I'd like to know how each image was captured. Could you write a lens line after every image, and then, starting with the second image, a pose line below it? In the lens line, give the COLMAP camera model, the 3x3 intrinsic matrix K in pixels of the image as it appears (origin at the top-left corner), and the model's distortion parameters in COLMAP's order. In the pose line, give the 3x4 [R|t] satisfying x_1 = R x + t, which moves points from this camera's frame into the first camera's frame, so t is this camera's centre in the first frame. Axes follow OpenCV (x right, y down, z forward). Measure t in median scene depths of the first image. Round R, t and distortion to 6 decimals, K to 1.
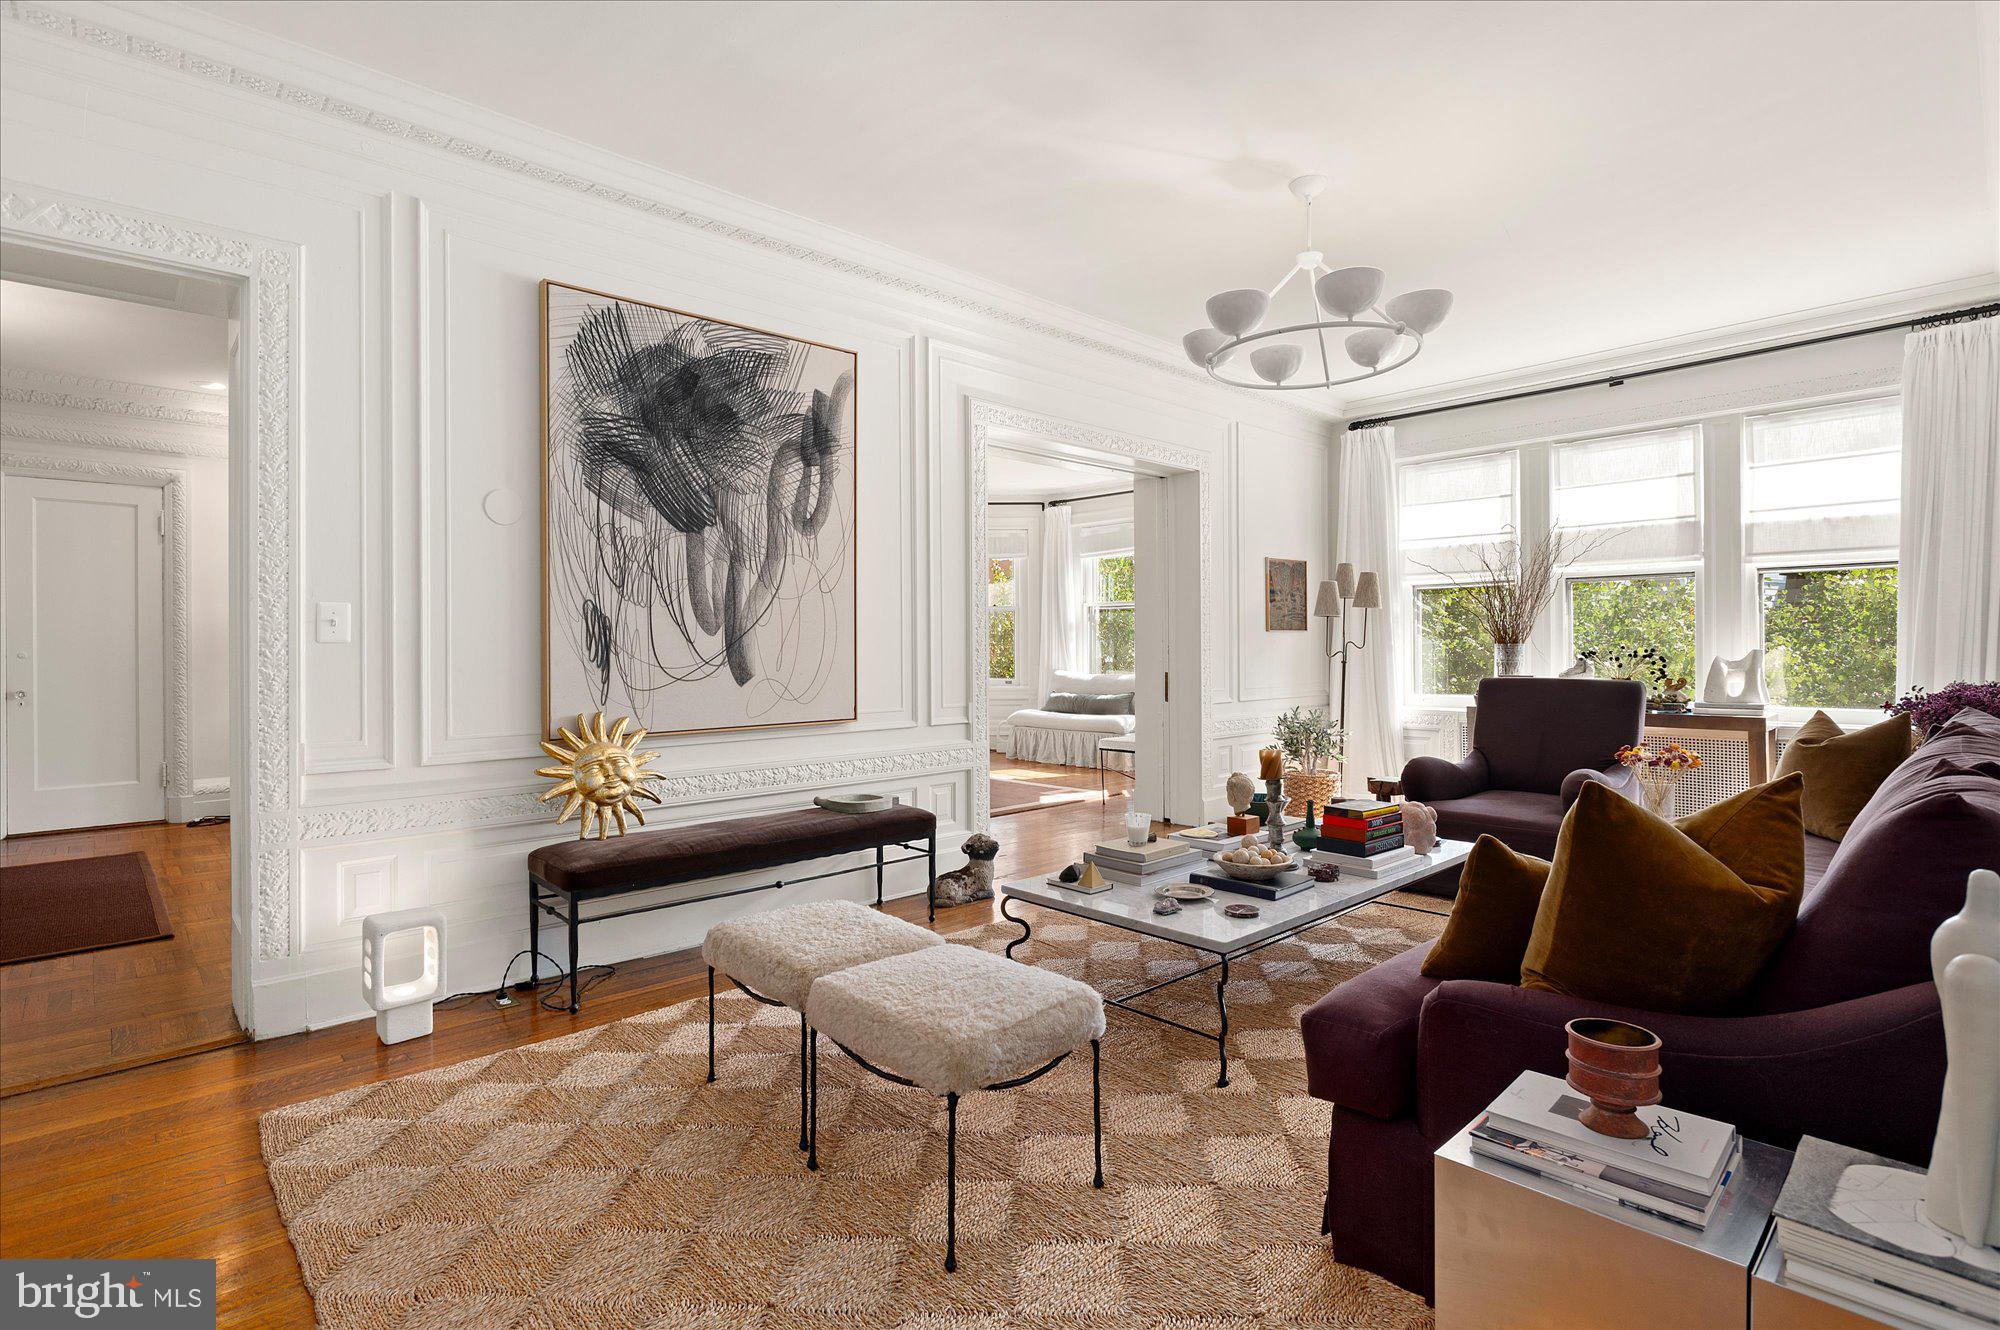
lens RADIAL K [[974.0, 0, 982.7], [0, 974.0, 646.9], [0, 0, 1]] dist [-0.018317, 0.002801]
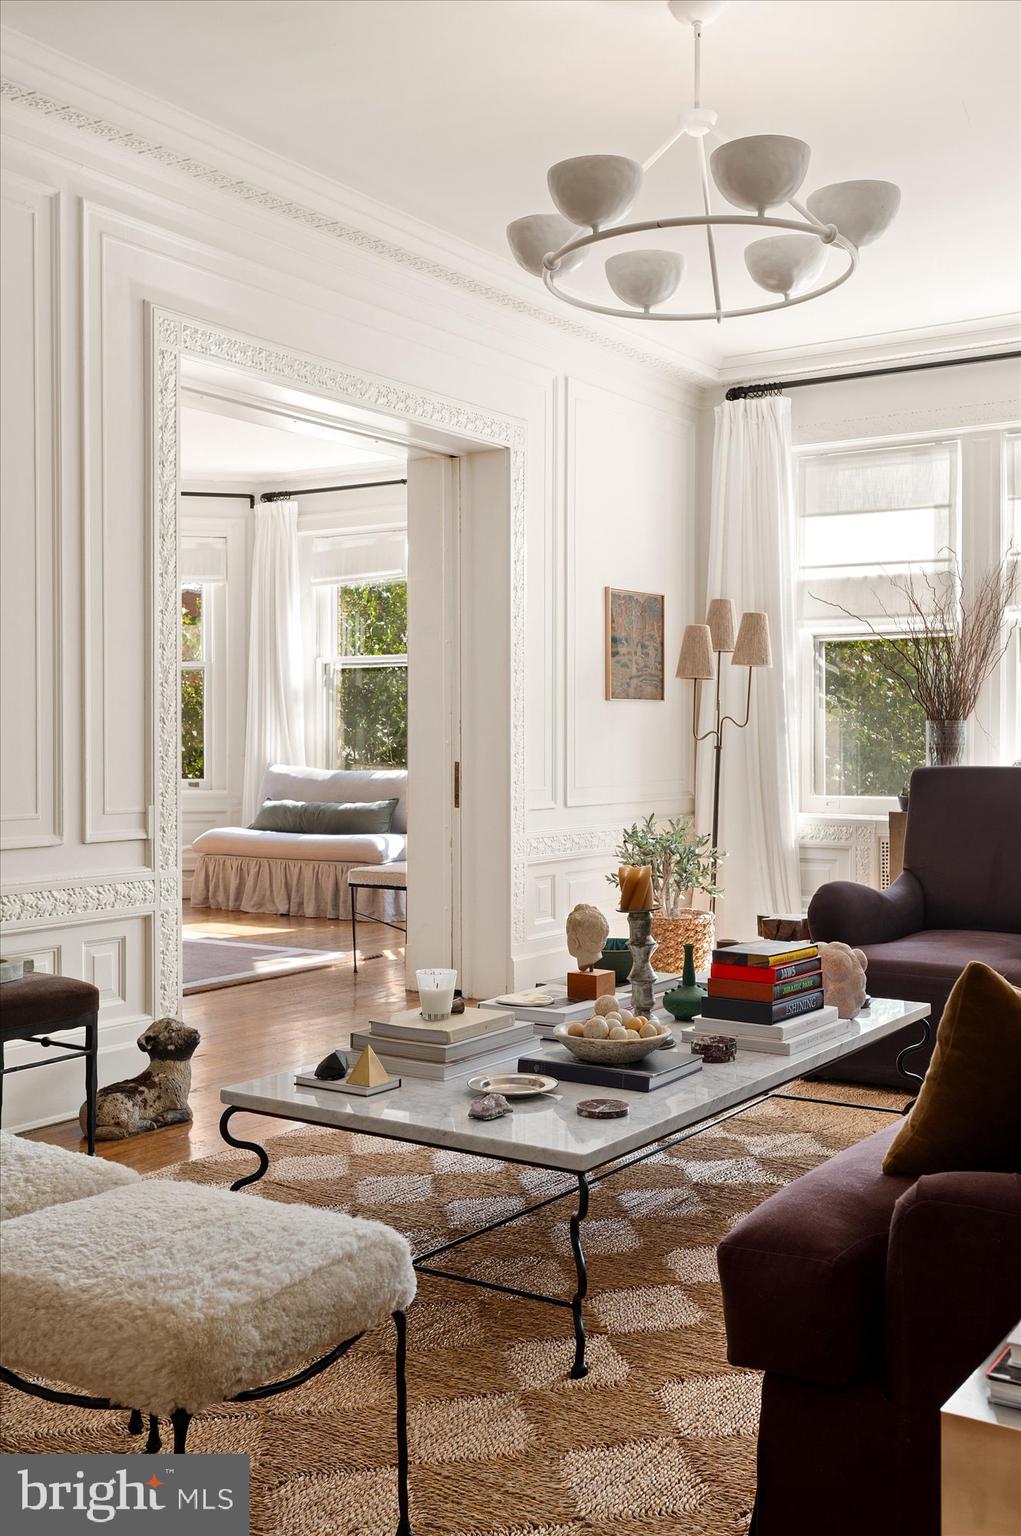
lens RADIAL K [[1546.8, 0, 509.5], [0, 1546.8, 752.5], [0, 0, 1]] dist [-0.008584, 0.000000]
pose [[0.971738, 0.003539, 0.236037, -0.028637], [-0.005755, 0.999946, 0.008702, 0.017718], [-0.235993, -0.009815, 0.971705, 0.006704]]
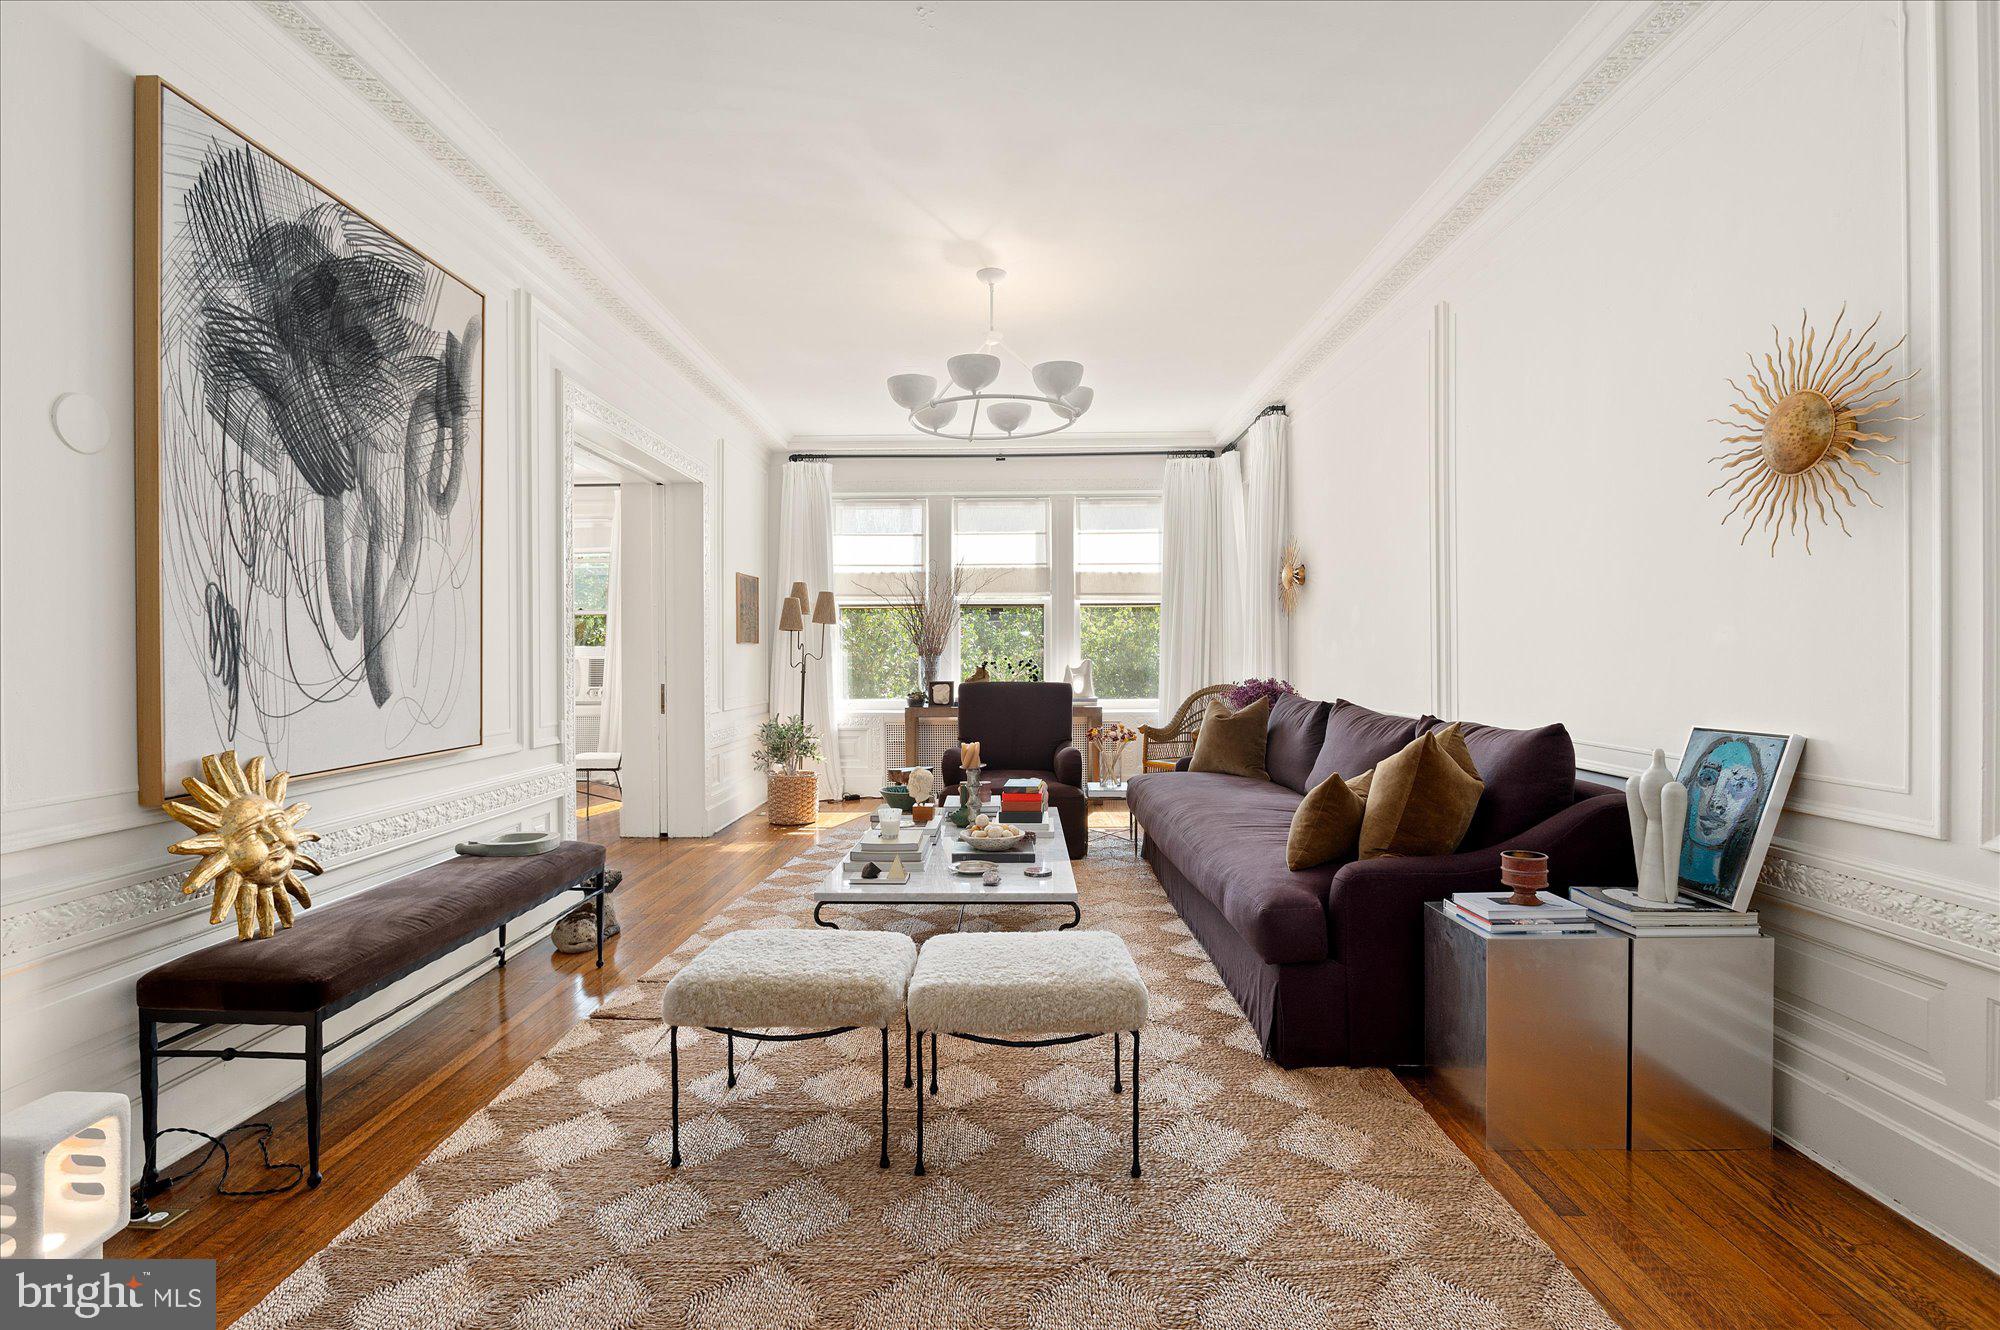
lens RADIAL K [[974.0, 0, 992.5], [0, 974.0, 667.9], [0, 0, 1]] dist [-0.018317, 0.002801]
pose [[0.680989, -0.005573, 0.732273, -0.484678], [0.000159, 0.999972, 0.007462, 0.004308], [-0.732294, -0.004965, 0.680970, 0.149824]]
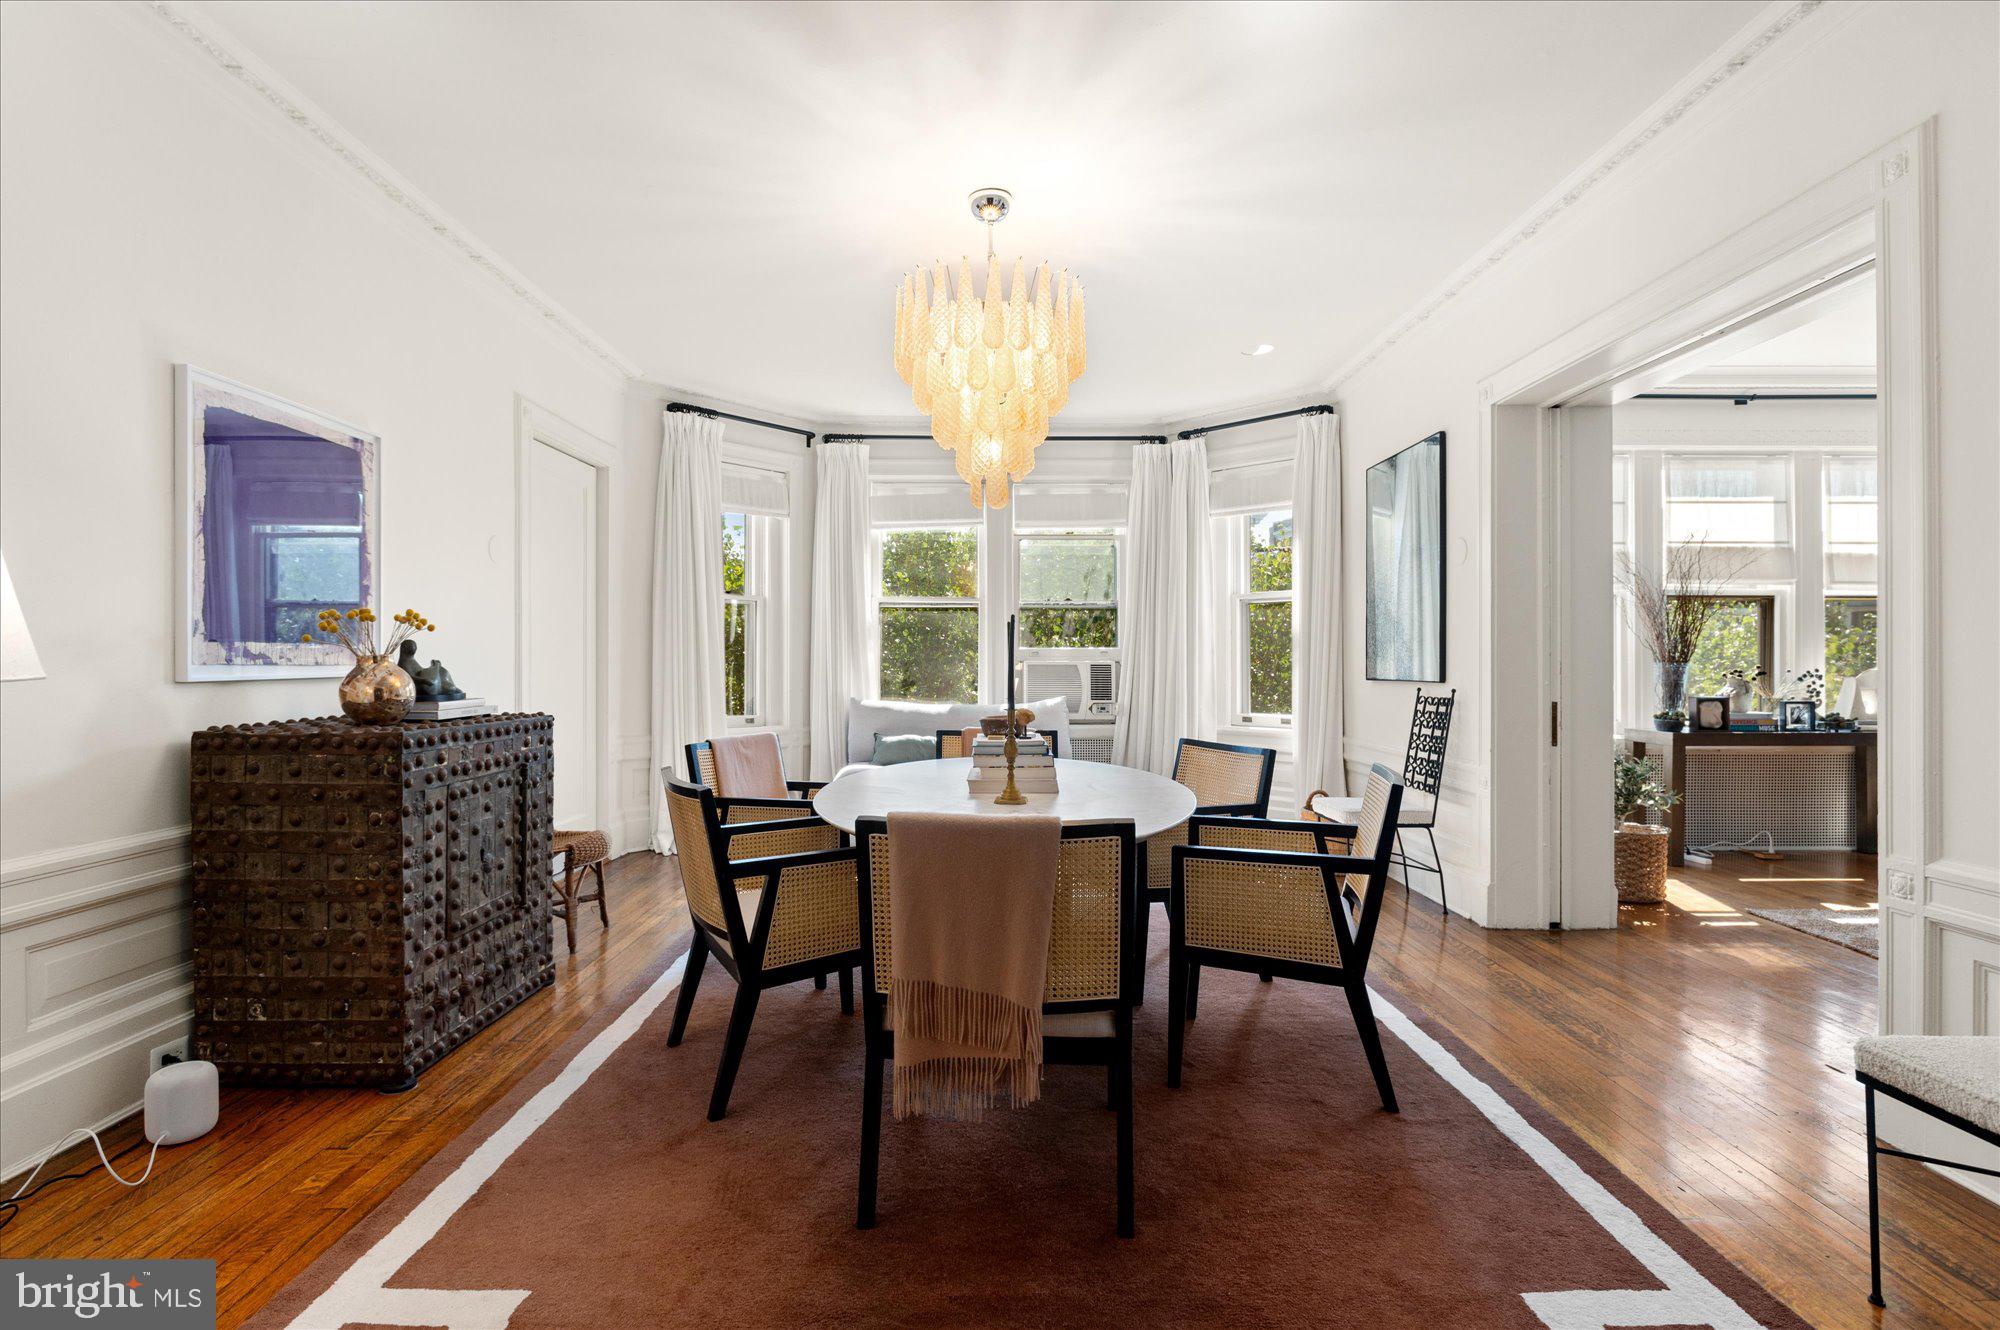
lens RADIAL K [[1063.7, 0, 998.0], [0, 1063.7, 657.6], [0, 0, 1]] dist [-0.003354, -0.000706]
pose [[0.677714, 0.008029, 0.735282, -0.985286], [-0.004586, 0.999967, -0.006692, 0.002148], [-0.735311, 0.001163, 0.677728, 1.215797]]
